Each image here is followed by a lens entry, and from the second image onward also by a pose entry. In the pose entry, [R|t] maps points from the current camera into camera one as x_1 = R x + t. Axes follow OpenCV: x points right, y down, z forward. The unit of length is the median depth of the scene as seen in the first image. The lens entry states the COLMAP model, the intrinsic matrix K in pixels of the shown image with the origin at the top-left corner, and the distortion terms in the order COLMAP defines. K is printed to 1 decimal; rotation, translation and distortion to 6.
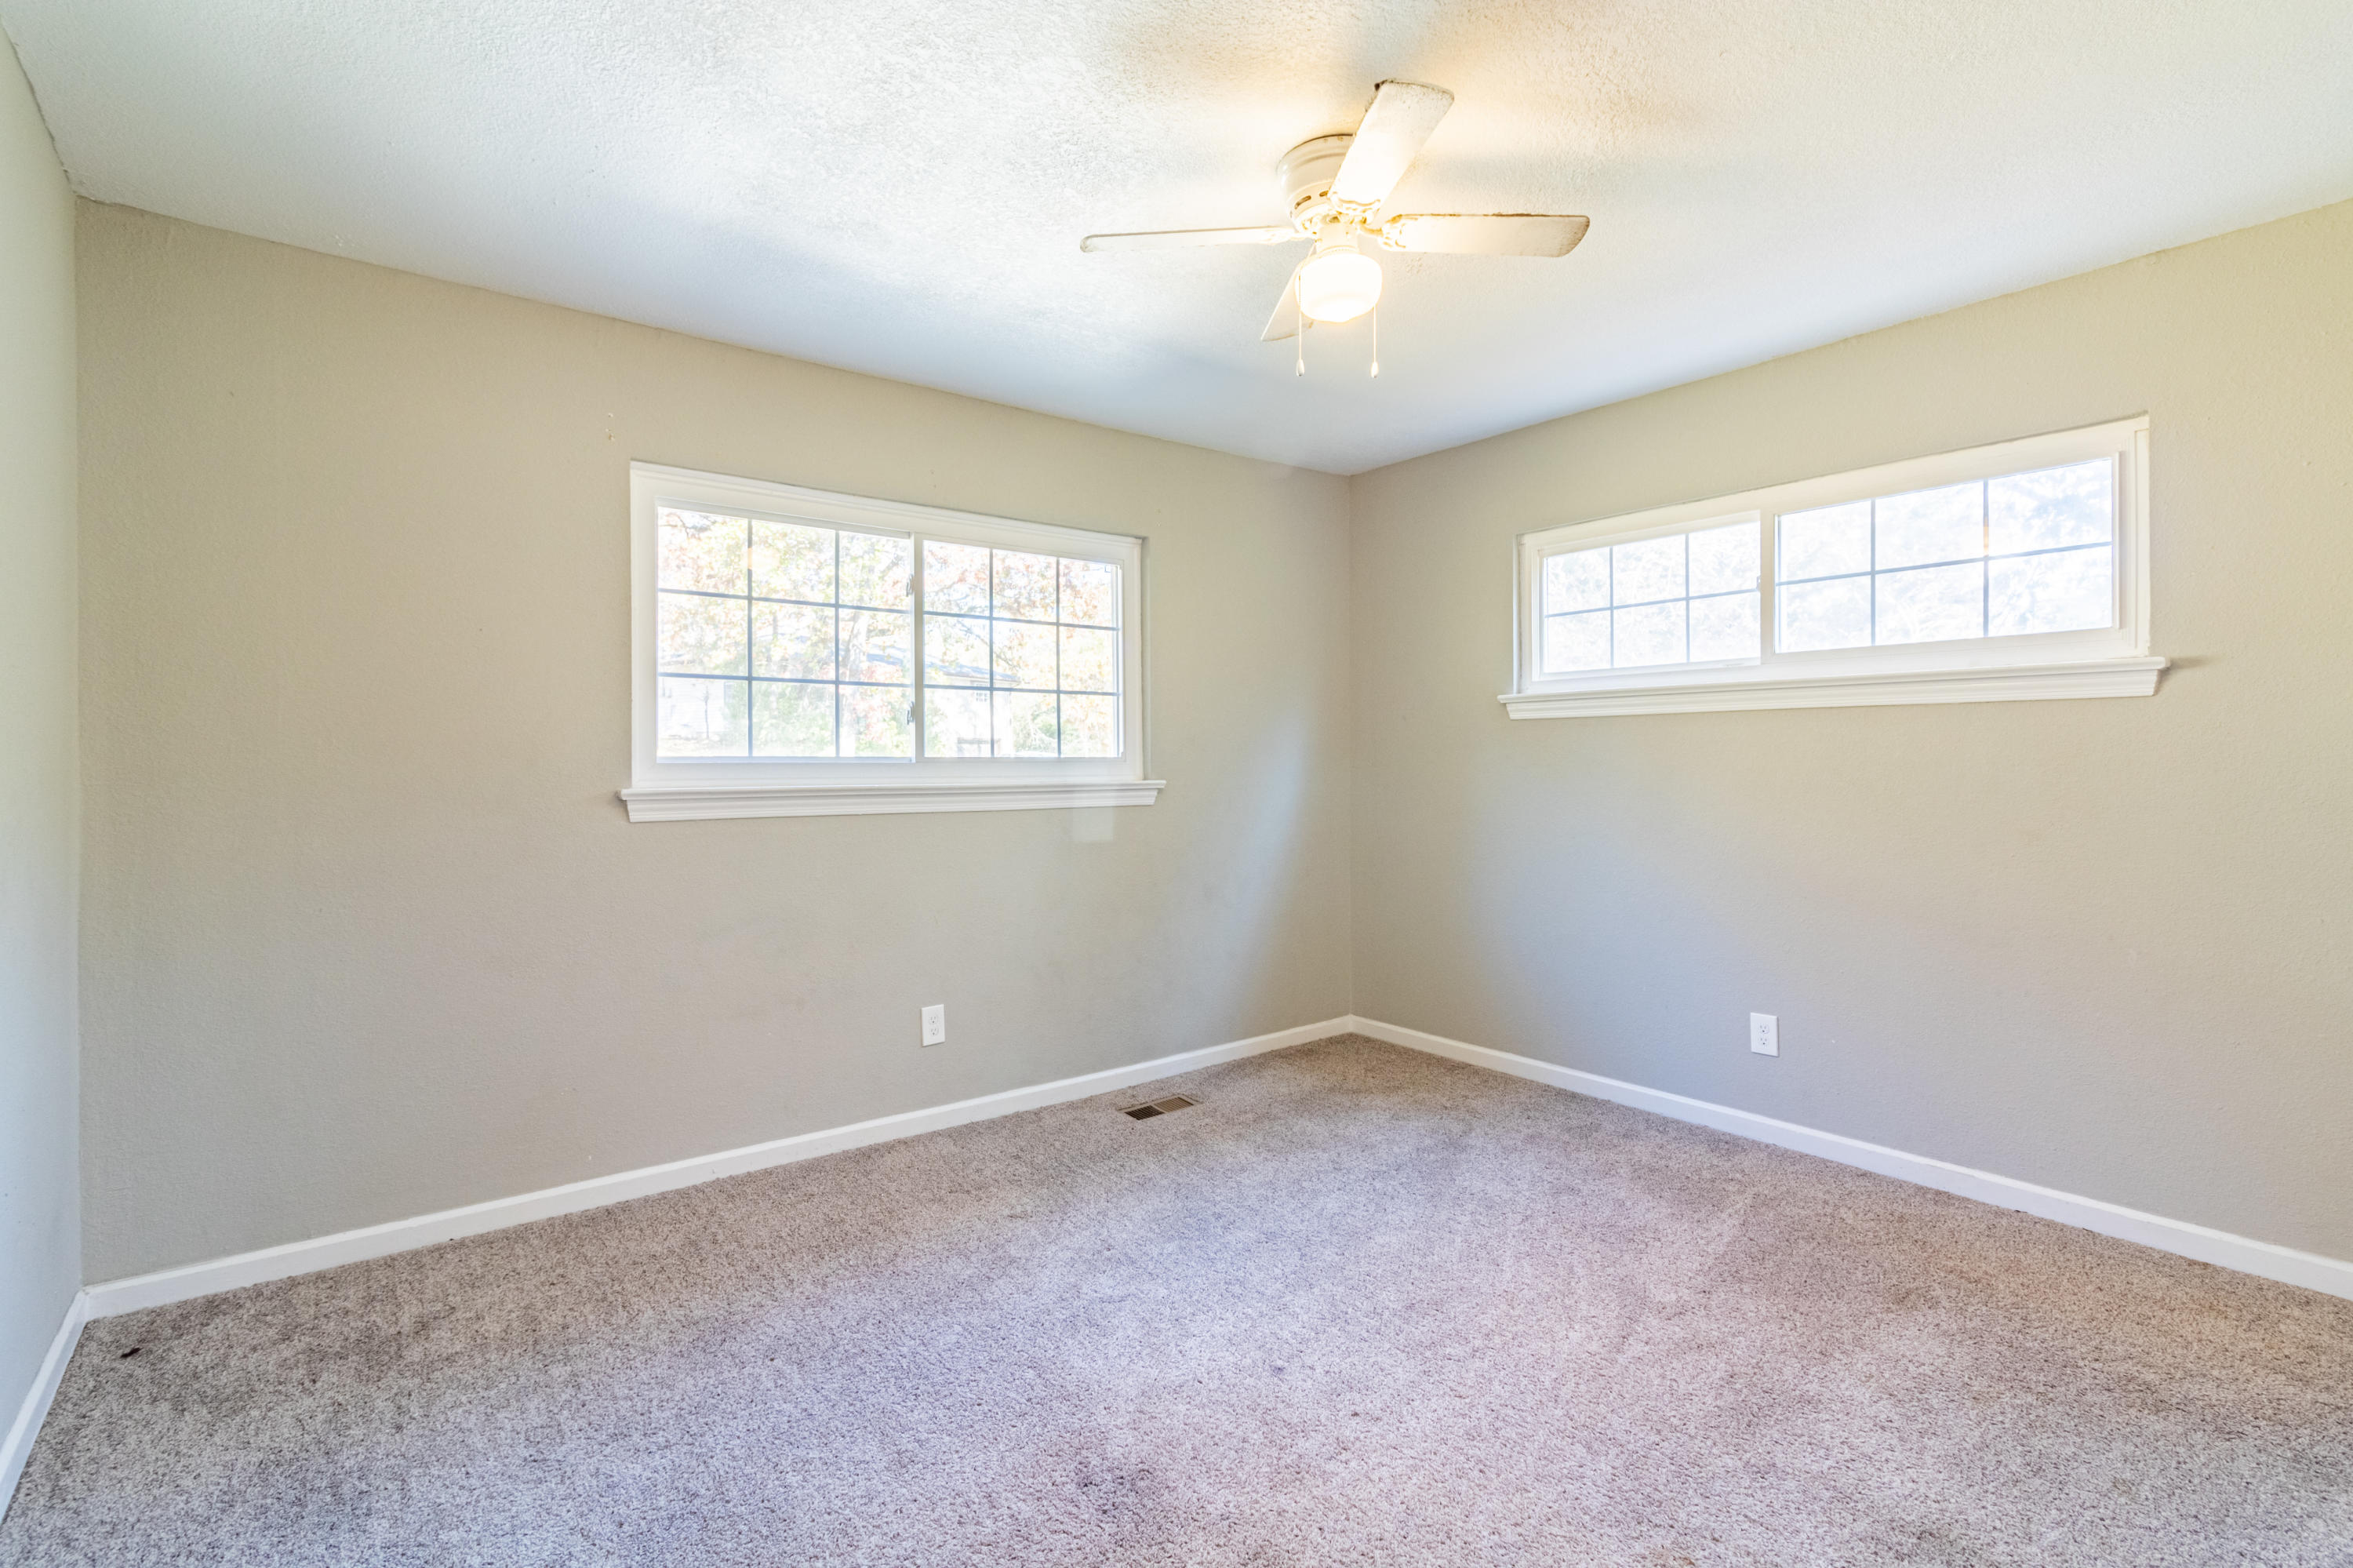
lens RADIAL K [[1105.5, 0, 1154.3], [0, 1105.5, 768.3], [0, 0, 1]] dist [-0.000951, 0.000203]
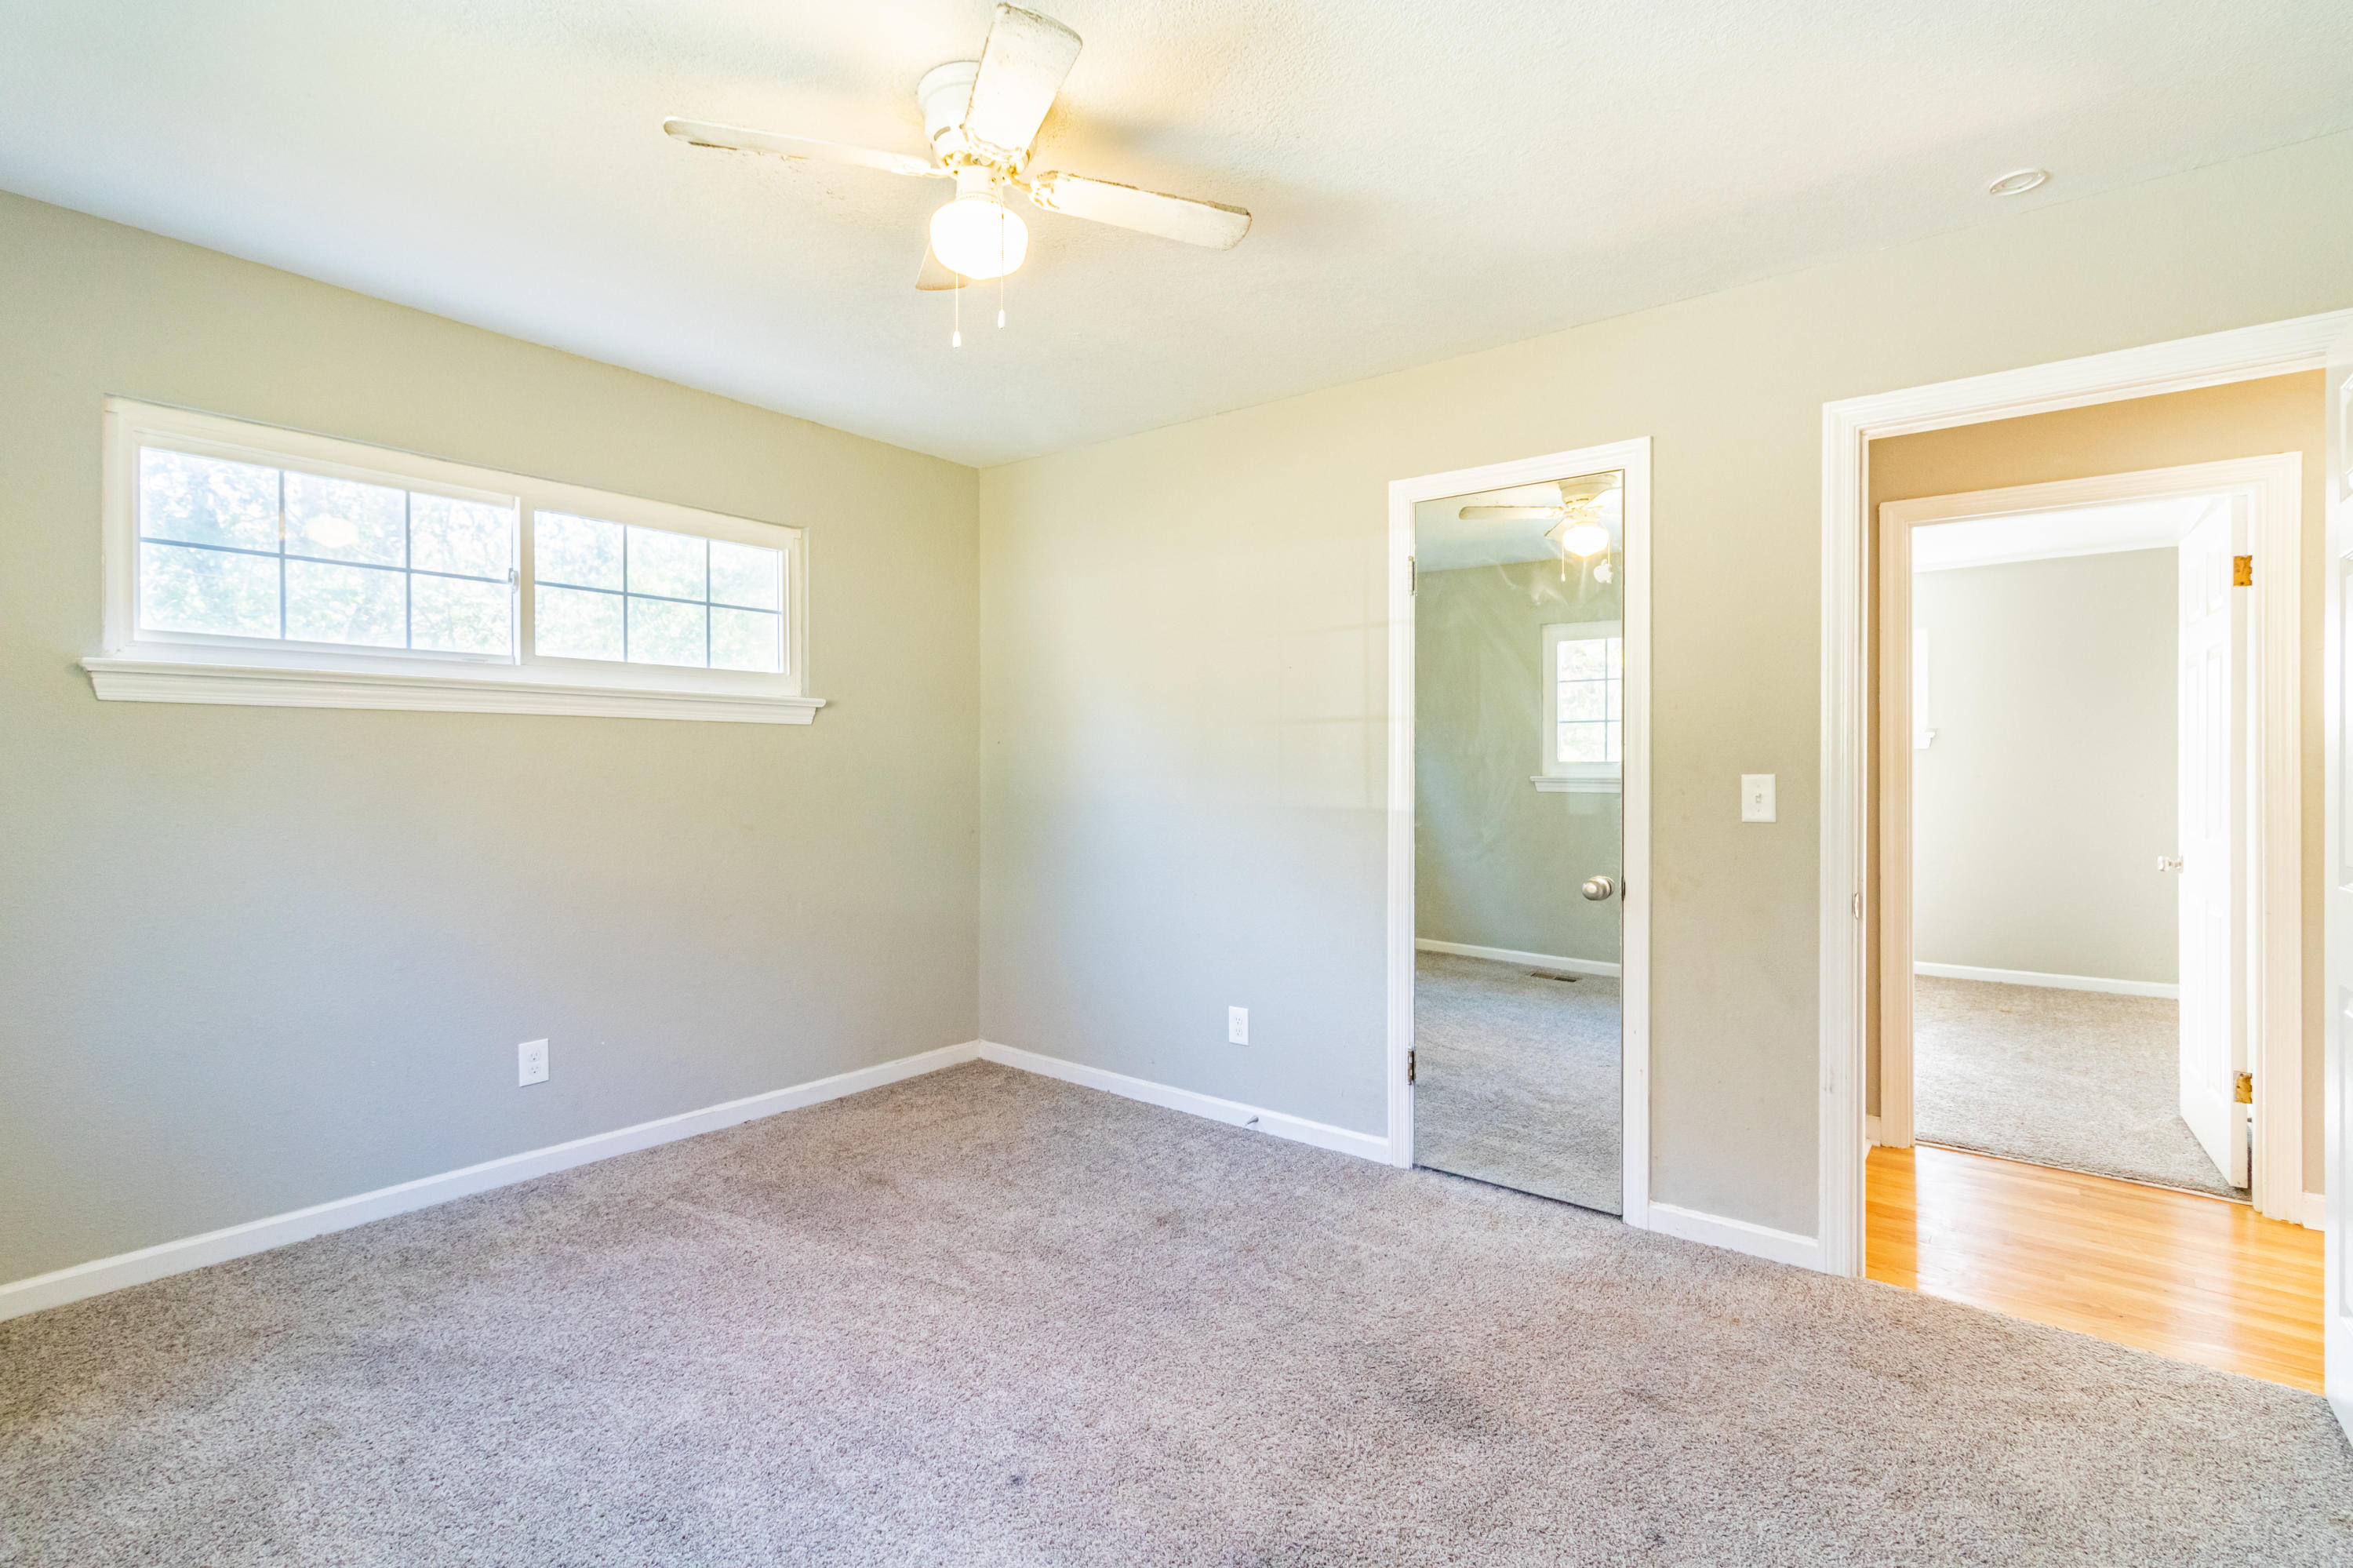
lens RADIAL K [[1105.5, 0, 1154.3], [0, 1105.5, 768.3], [0, 0, 1]] dist [-0.000951, 0.000203]
pose [[-0.250712, 0.004834, 0.968050, -0.541292], [0.008932, 0.999957, -0.002680, -0.000027], [-0.968020, 0.007975, -0.250745, 0.812654]]
